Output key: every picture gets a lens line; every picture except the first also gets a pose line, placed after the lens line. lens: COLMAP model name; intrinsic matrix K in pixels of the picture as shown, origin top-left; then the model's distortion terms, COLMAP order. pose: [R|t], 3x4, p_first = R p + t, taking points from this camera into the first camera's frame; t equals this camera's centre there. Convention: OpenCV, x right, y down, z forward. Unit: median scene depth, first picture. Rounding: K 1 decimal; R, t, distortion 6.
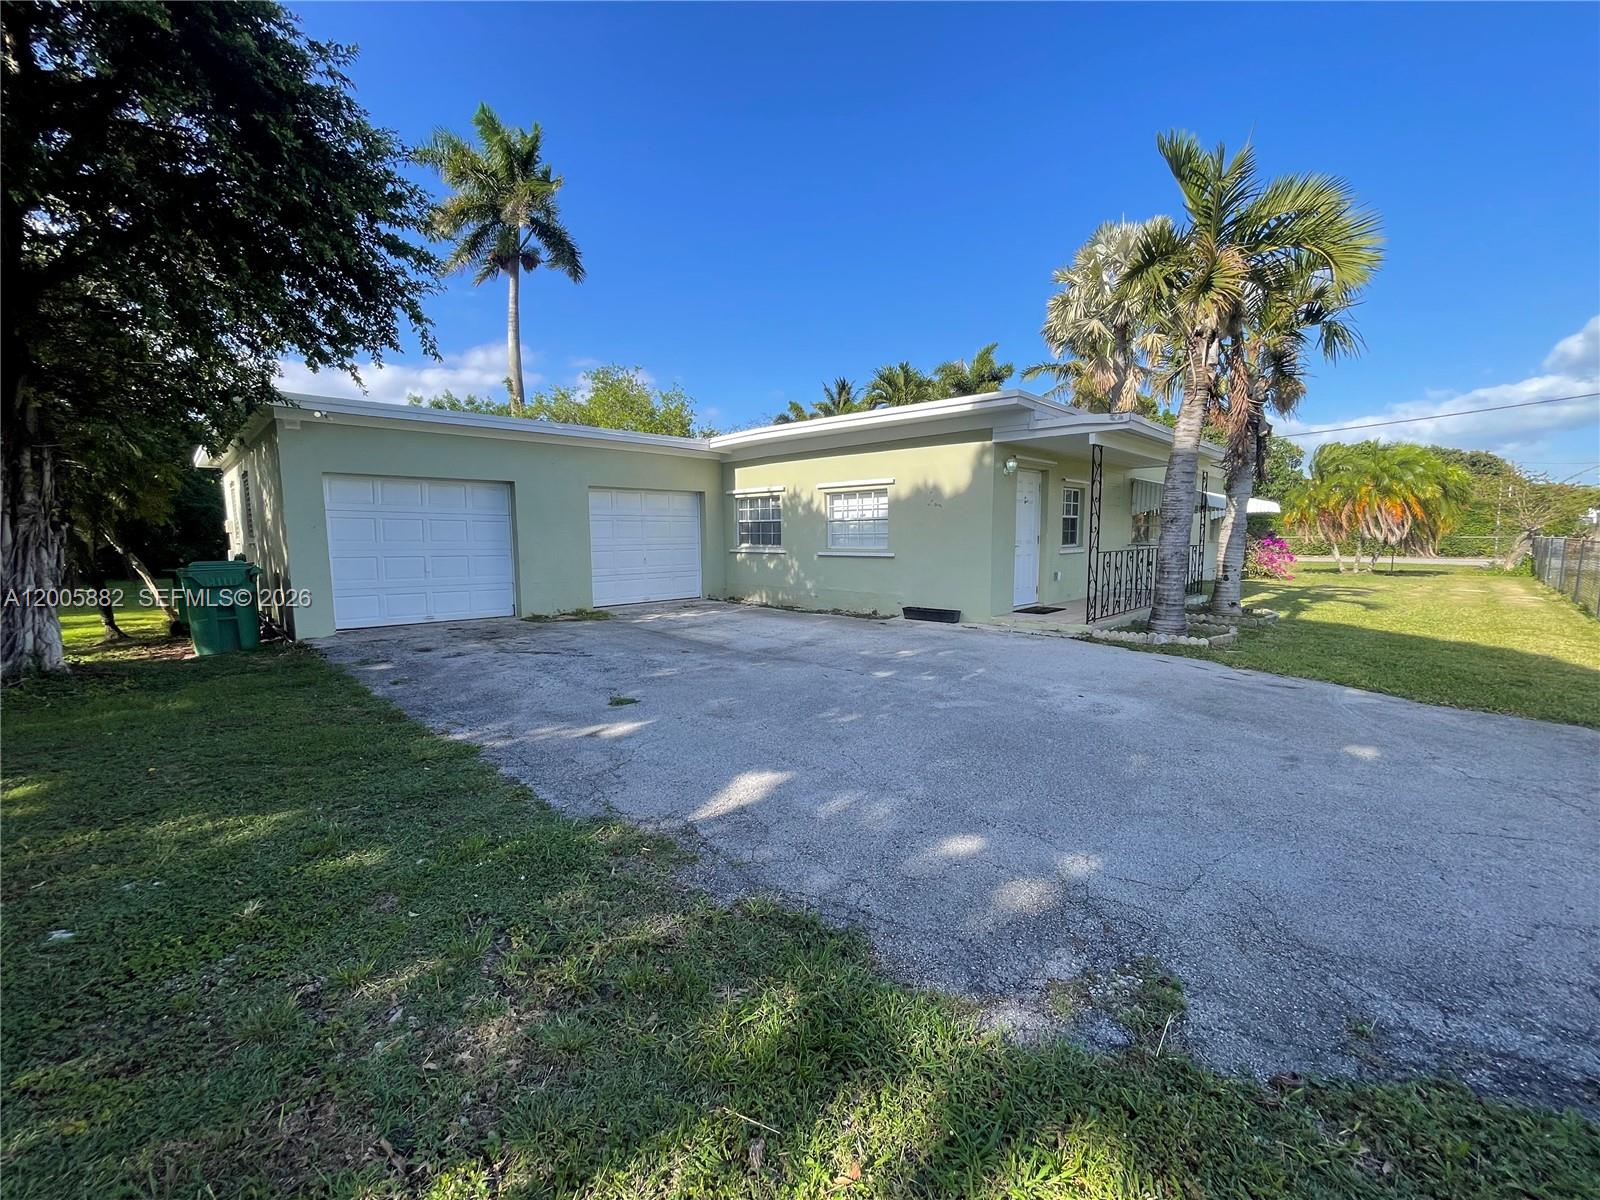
lens RADIAL K [[645.1, 0, 808.1], [0, 645.1, 601.9], [0, 0, 1]] dist [-0.000461, 0.000076]
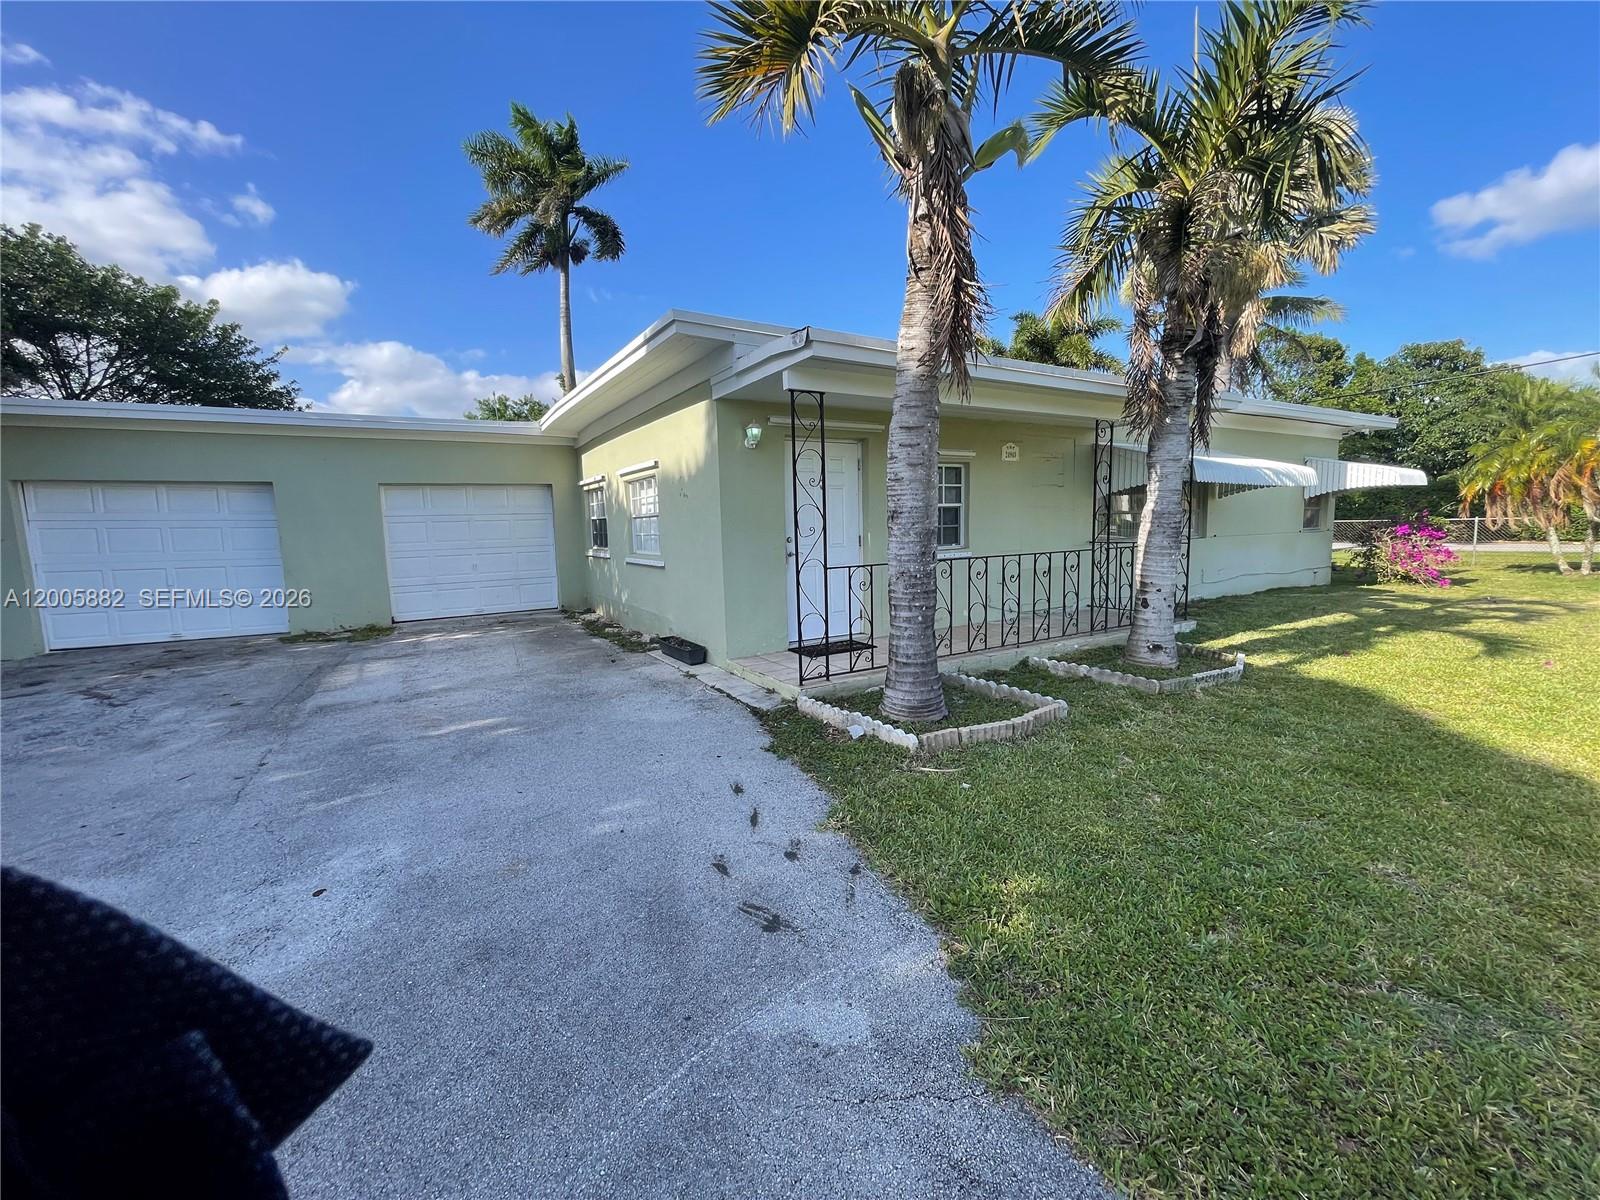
lens RADIAL K [[645.1, 0, 794.3], [0, 645.1, 597.6], [0, 0, 1]] dist [-0.000461, 0.000076]
pose [[0.970017, 0.008728, -0.242879, 0.352665], [-0.004379, 0.999820, 0.018441, -0.038472], [0.242997, -0.016825, 0.969881, 0.252640]]
